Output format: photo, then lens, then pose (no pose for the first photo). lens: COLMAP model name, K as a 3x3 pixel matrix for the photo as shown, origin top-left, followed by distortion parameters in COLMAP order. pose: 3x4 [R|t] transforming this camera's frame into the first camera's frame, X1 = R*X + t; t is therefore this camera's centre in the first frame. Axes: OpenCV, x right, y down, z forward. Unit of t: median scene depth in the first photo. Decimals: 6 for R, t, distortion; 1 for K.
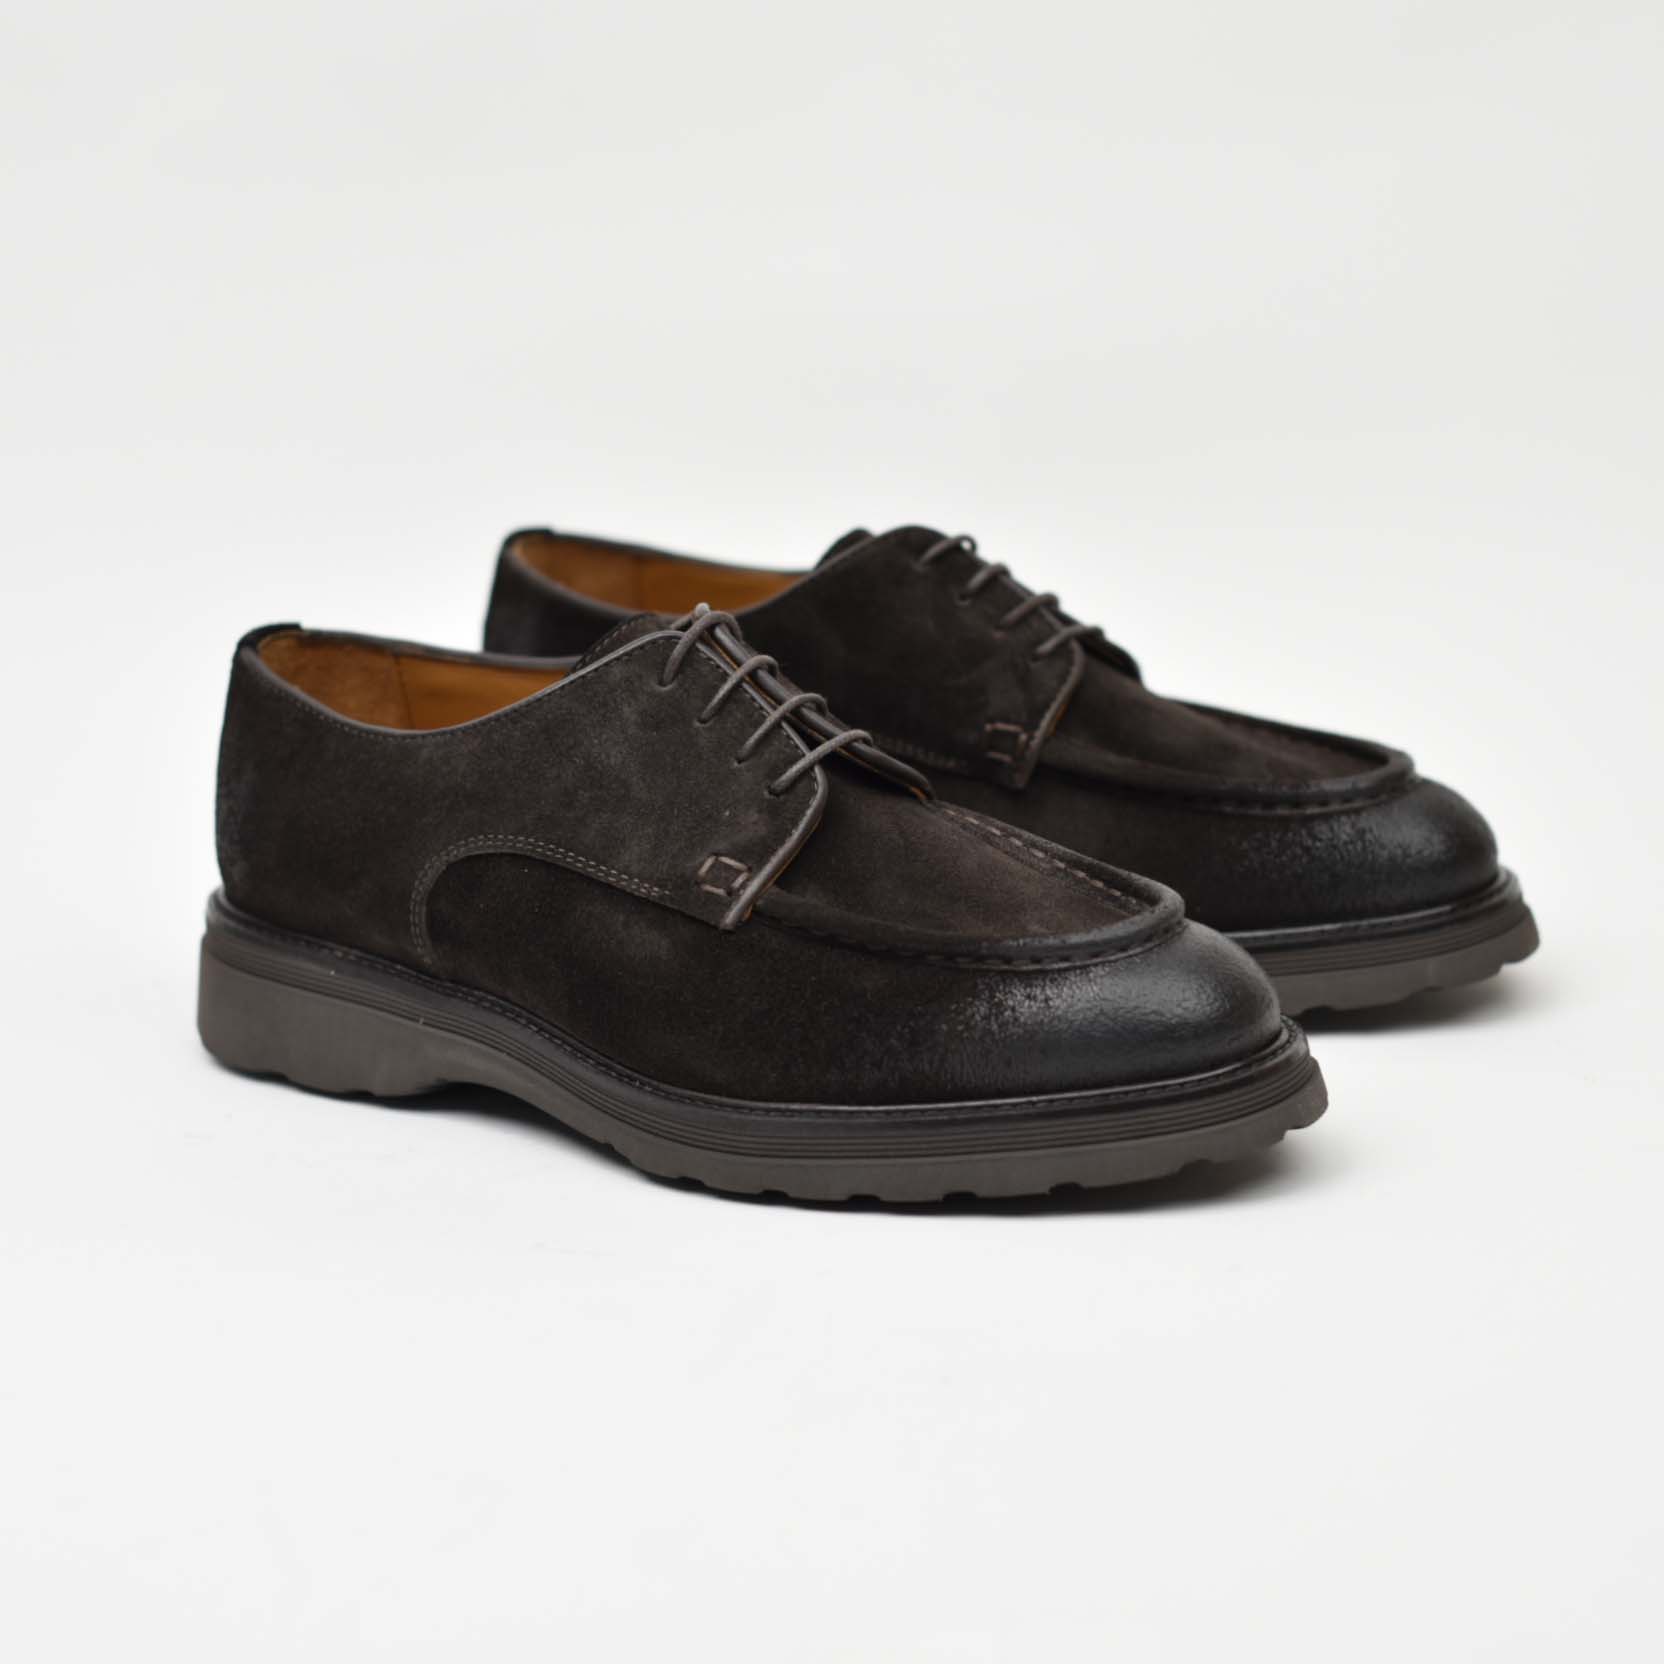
lens RADIAL K [[4558.8, 0, 833.5], [0, 4558.8, 823.9], [0, 0, 1]] dist [-0.116180, 0.000000]
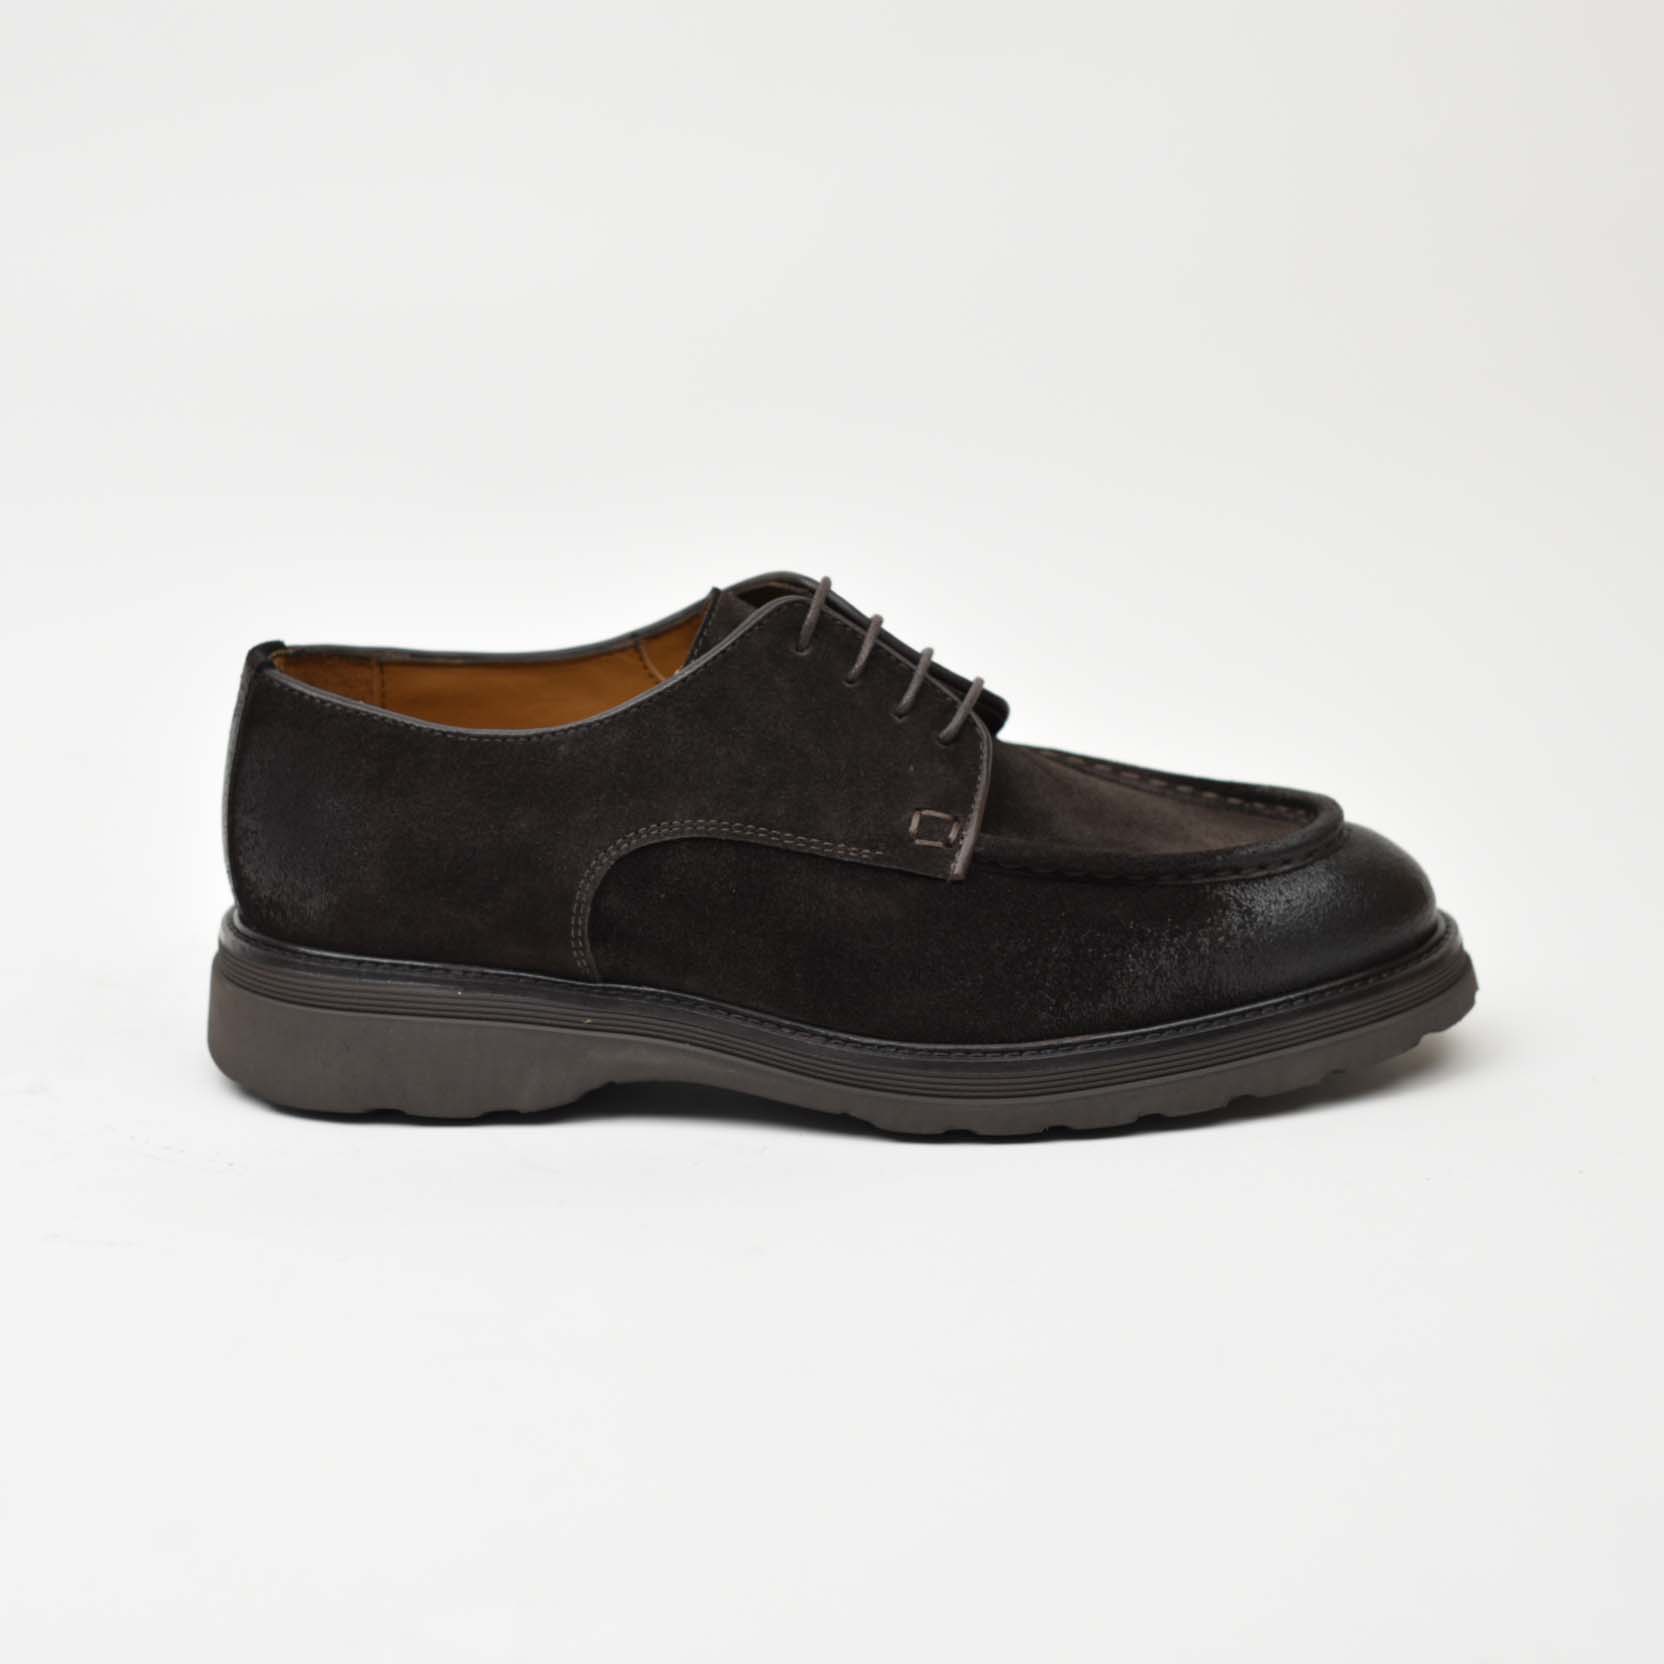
lens RADIAL K [[4558.8, 0, 831.3], [0, 4558.8, 835.1], [0, 0, 1]] dist [-0.116180, 0.000000]
pose [[0.865890, -0.122809, 0.484925, -0.527152], [0.124548, 0.991796, 0.028781, -0.018793], [-0.484481, 0.035475, 0.874082, 0.132593]]
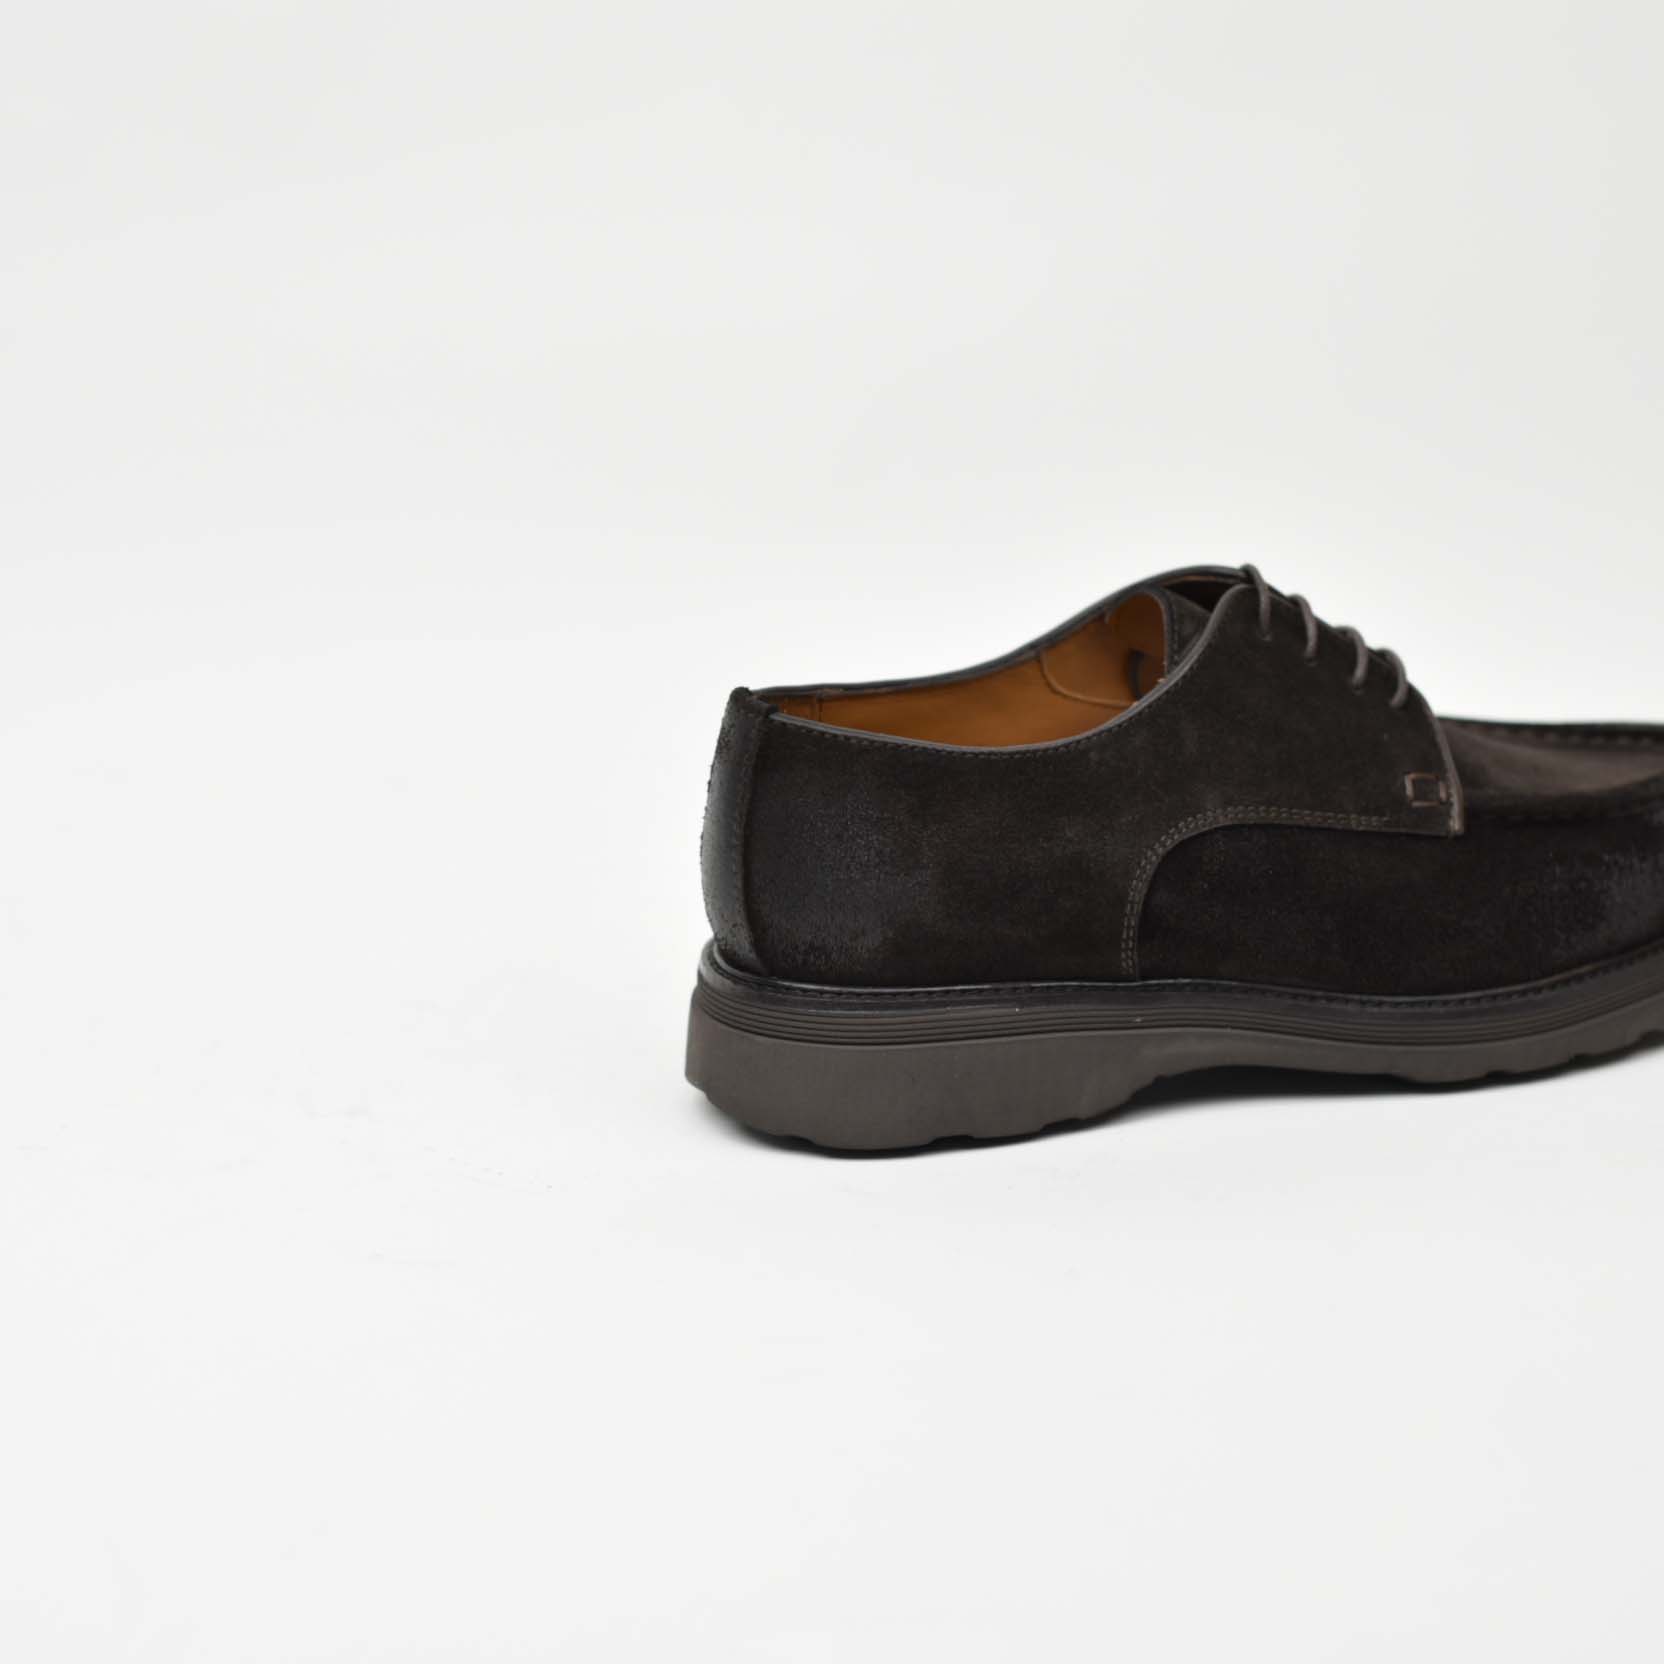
lens RADIAL K [[4558.8, 0, 831.6], [0, 4558.8, 832.3], [0, 0, 1]] dist [-0.116180, 0.000000]
pose [[0.617989, -0.208828, 0.757945, -0.897135], [0.232896, 0.969432, 0.077205, -0.091087], [-0.750899, 0.128811, 0.647733, 0.423134]]
